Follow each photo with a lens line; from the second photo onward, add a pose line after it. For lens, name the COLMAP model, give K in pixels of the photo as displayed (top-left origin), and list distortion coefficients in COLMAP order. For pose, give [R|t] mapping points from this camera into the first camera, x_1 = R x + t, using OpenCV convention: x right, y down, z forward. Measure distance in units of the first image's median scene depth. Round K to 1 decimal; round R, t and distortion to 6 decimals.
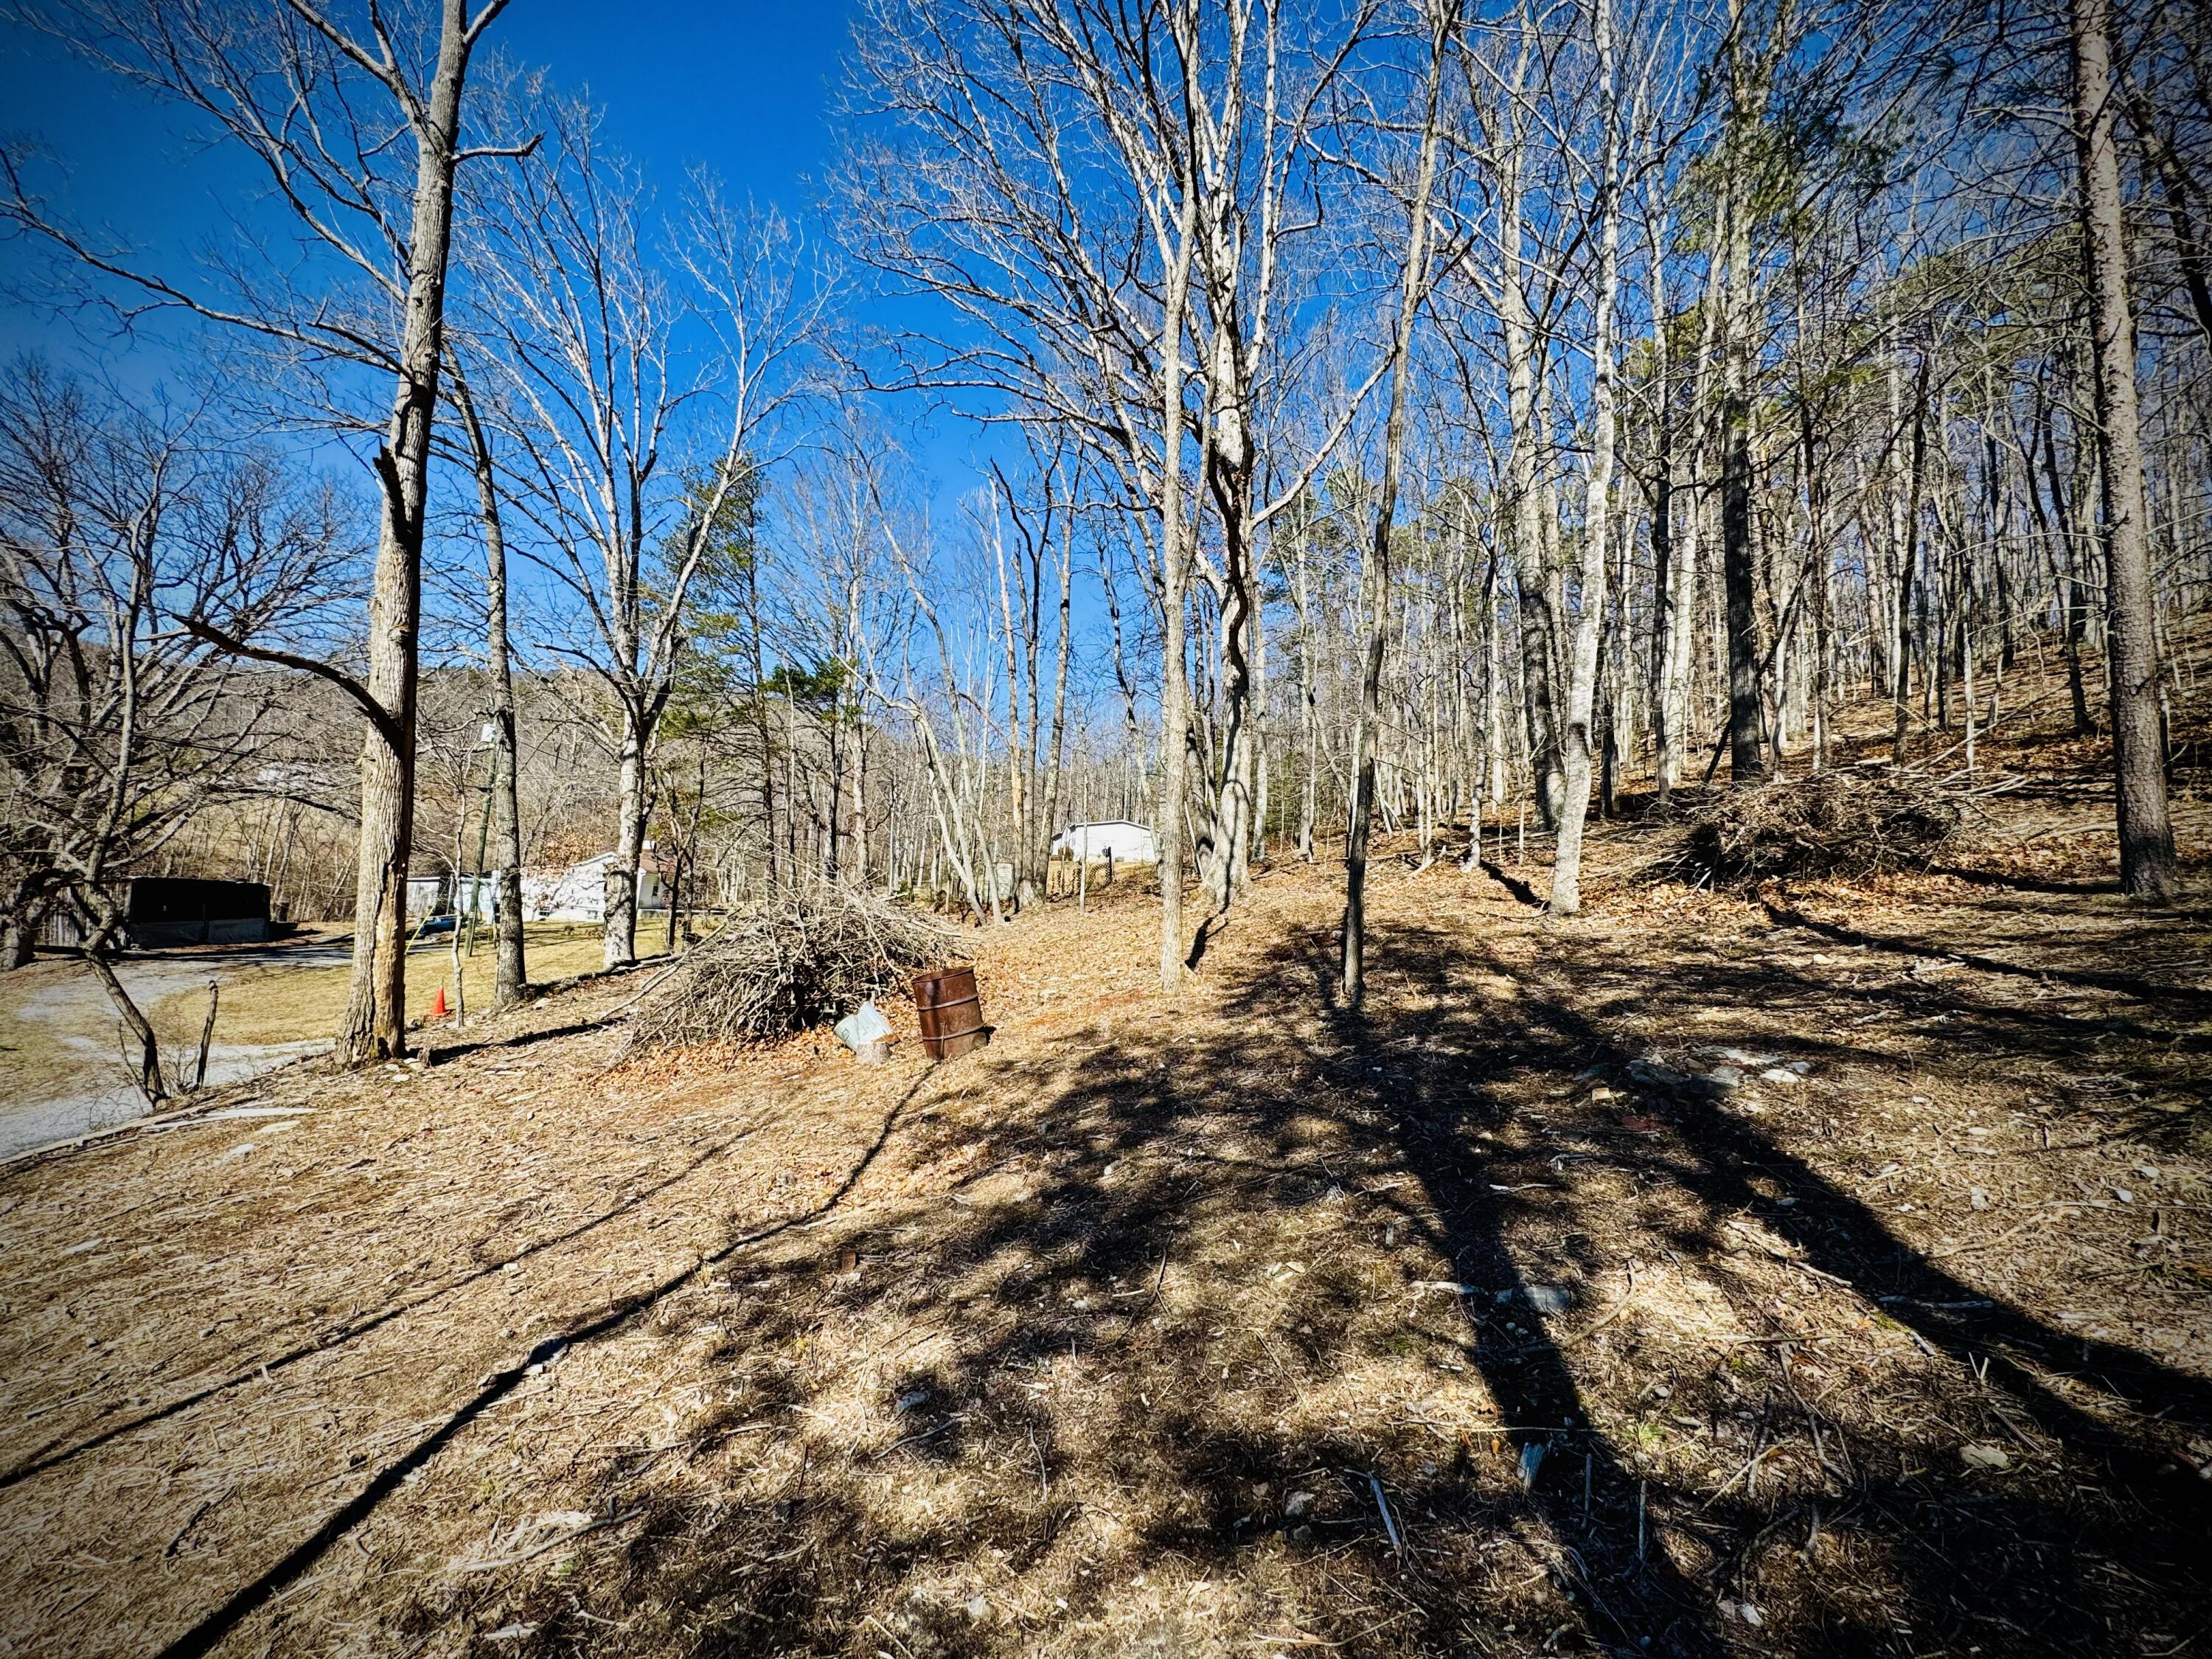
lens RADIAL K [[858.6, 0, 1106.0], [0, 858.6, 829.5], [0, 0, 1]] dist [-0.000881, 0.000021]
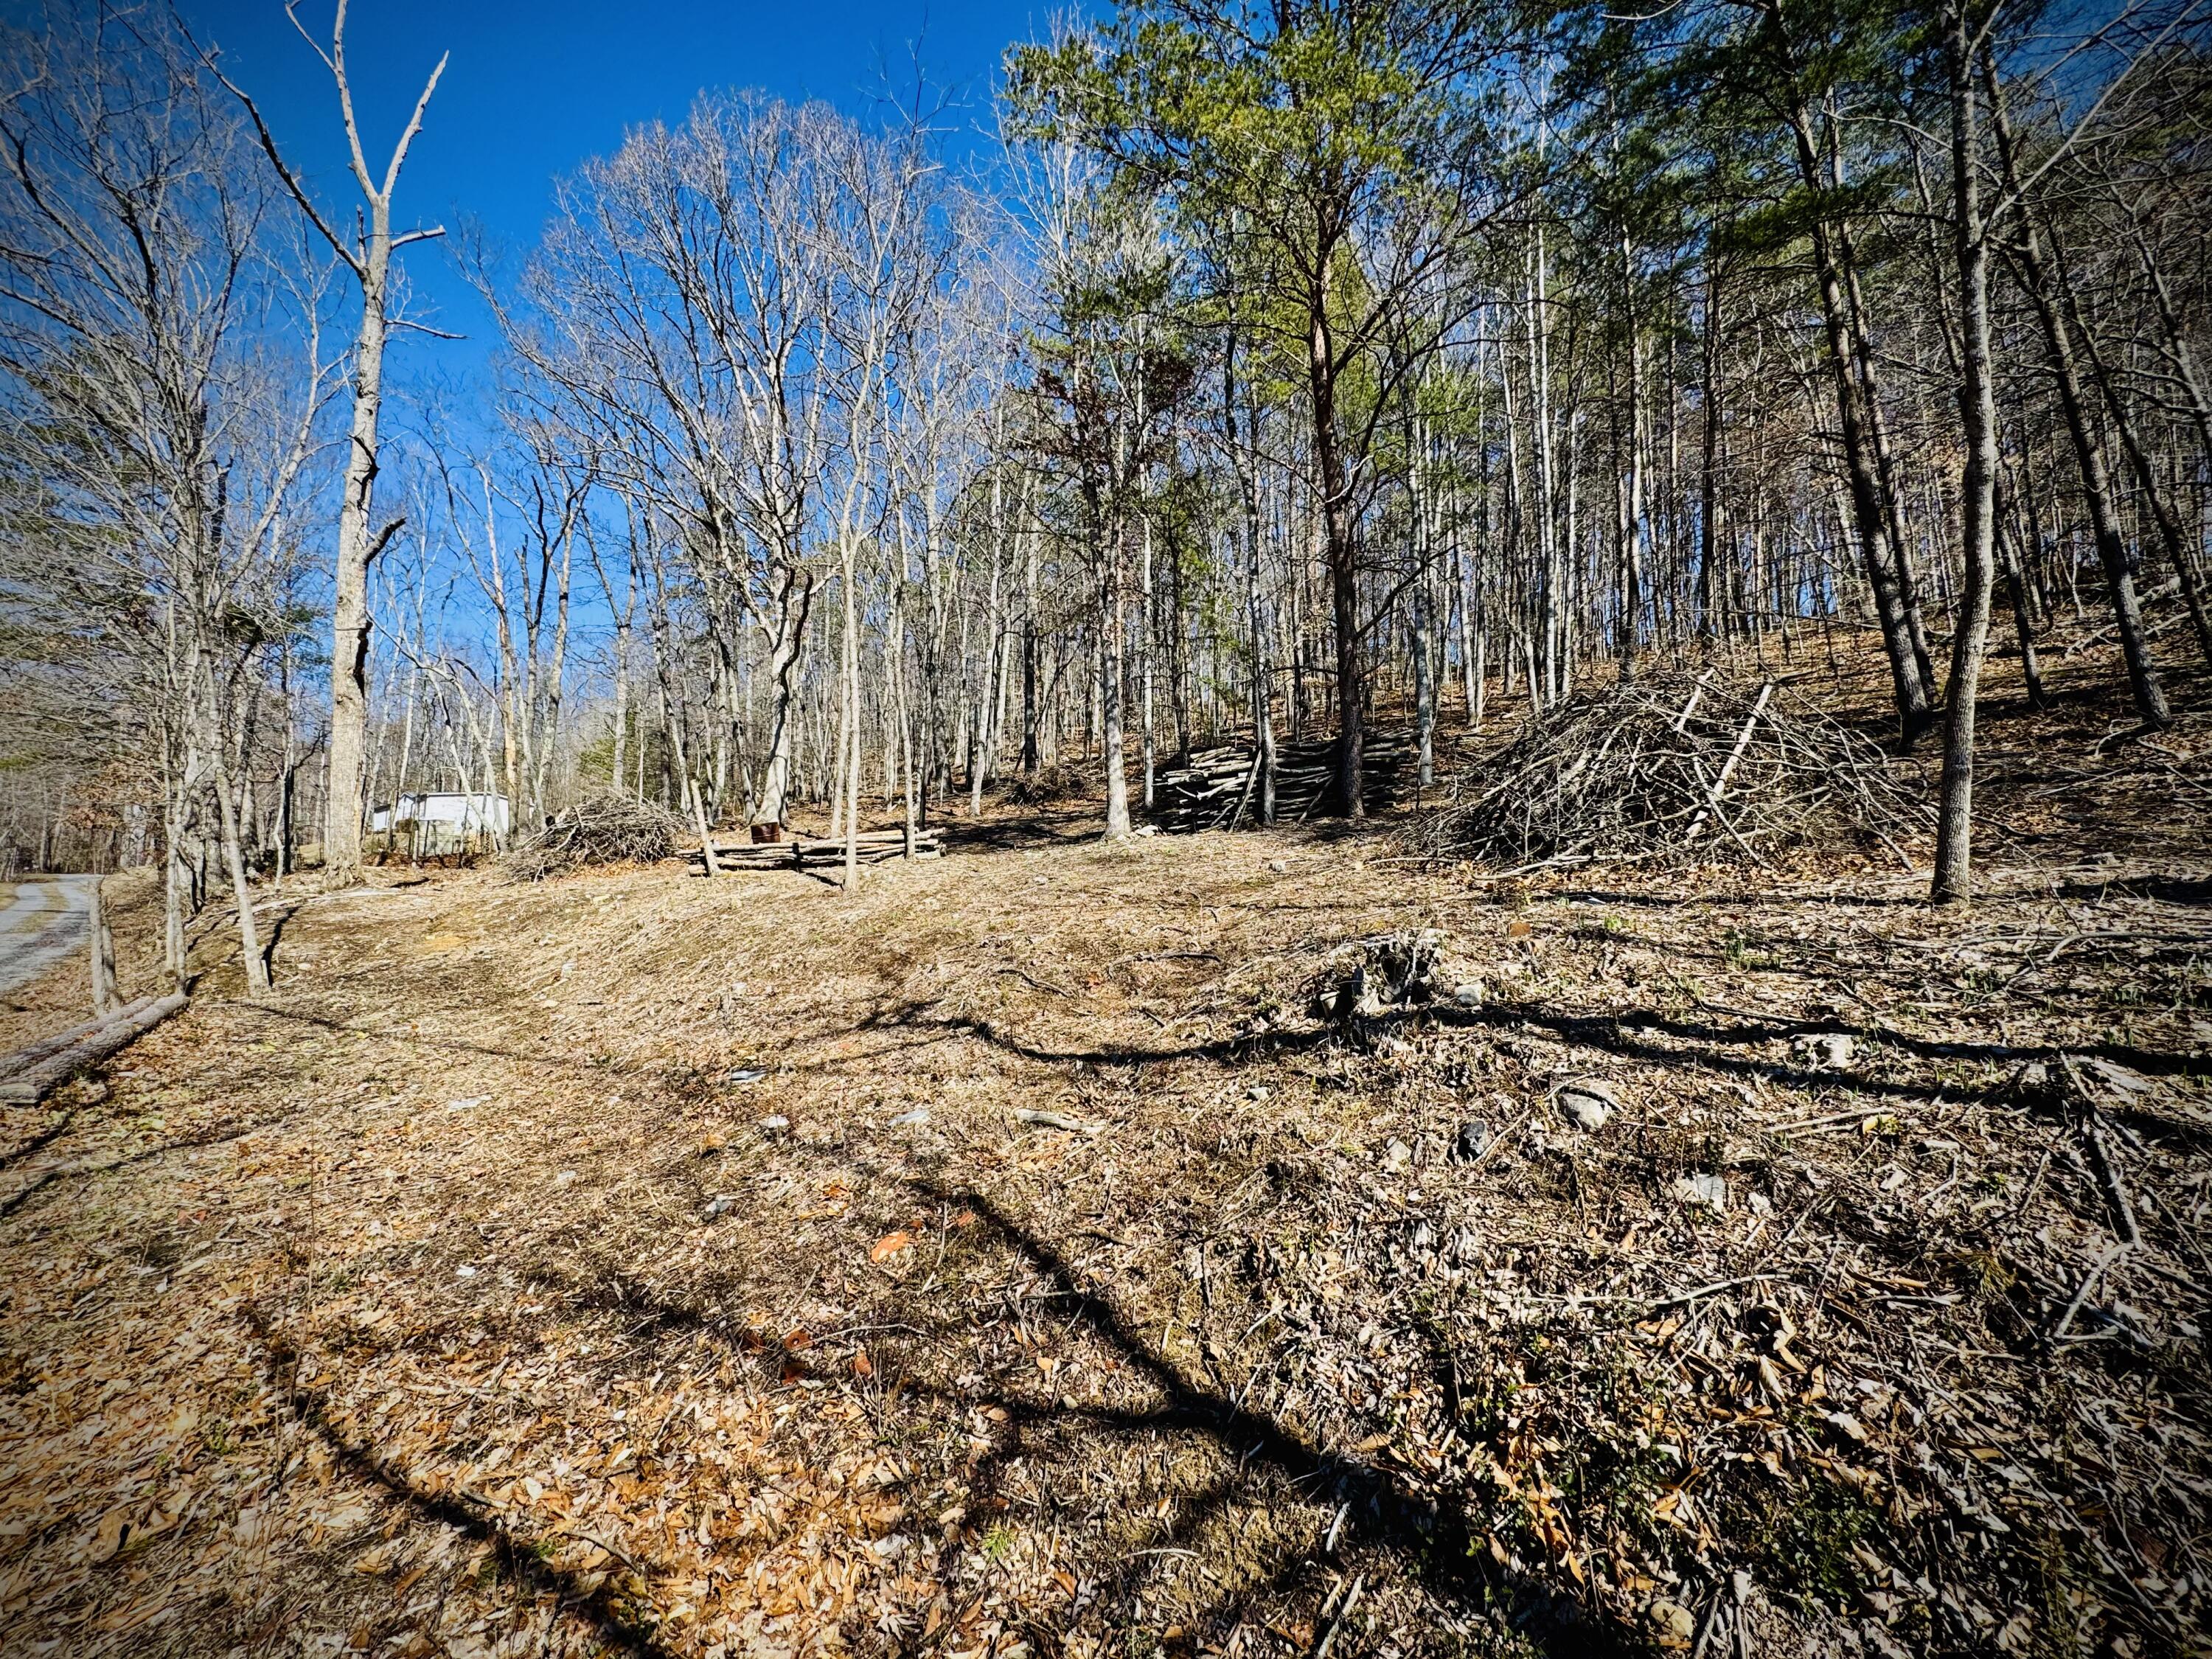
lens RADIAL K [[874.7, 0, 1112.6], [0, 874.7, 825.5], [0, 0, 1]] dist [-0.001660, 0.000377]
pose [[0.736009, 0.023303, 0.676571, -0.510613], [-0.019617, 0.999722, -0.013093, 0.085035], [-0.676688, -0.003636, 0.736261, -0.657922]]
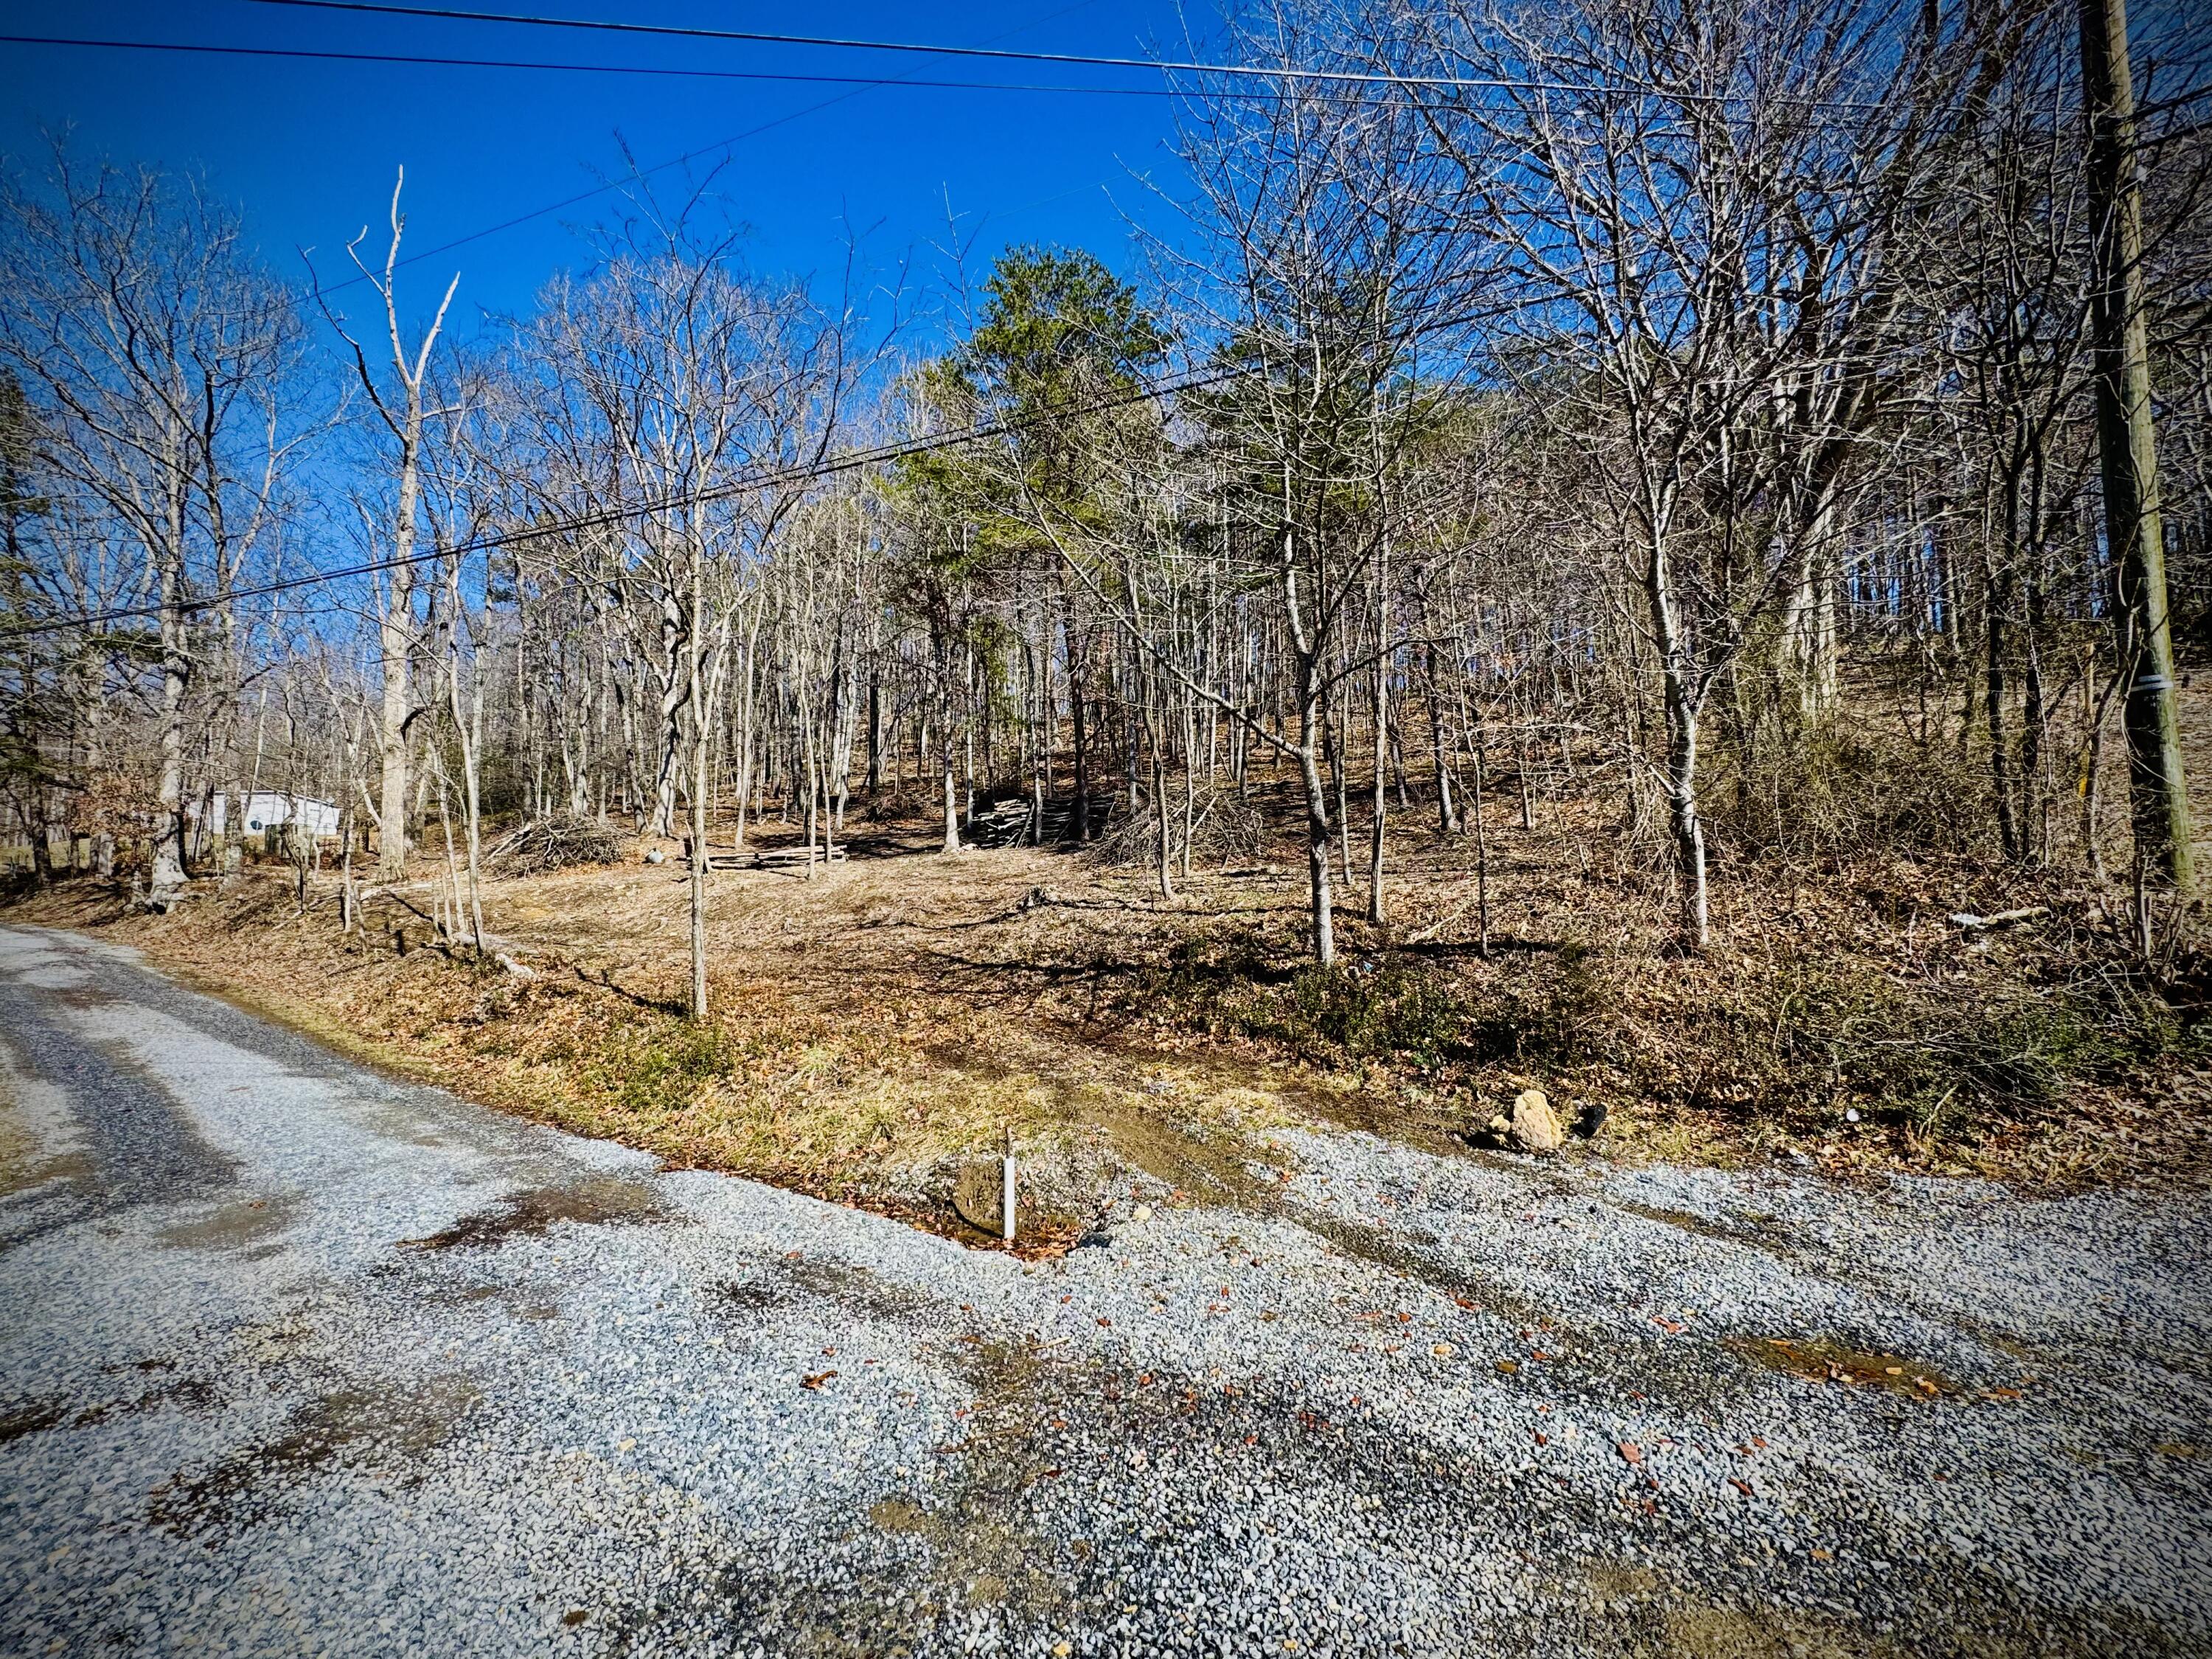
lens RADIAL K [[874.7, 0, 1112.6], [0, 874.7, 825.5], [0, 0, 1]] dist [-0.001660, 0.000377]
pose [[0.582789, 0.034177, 0.811904, -0.916824], [-0.028303, 0.999363, -0.021752, 0.068894], [-0.812130, -0.010302, 0.583385, -1.060857]]
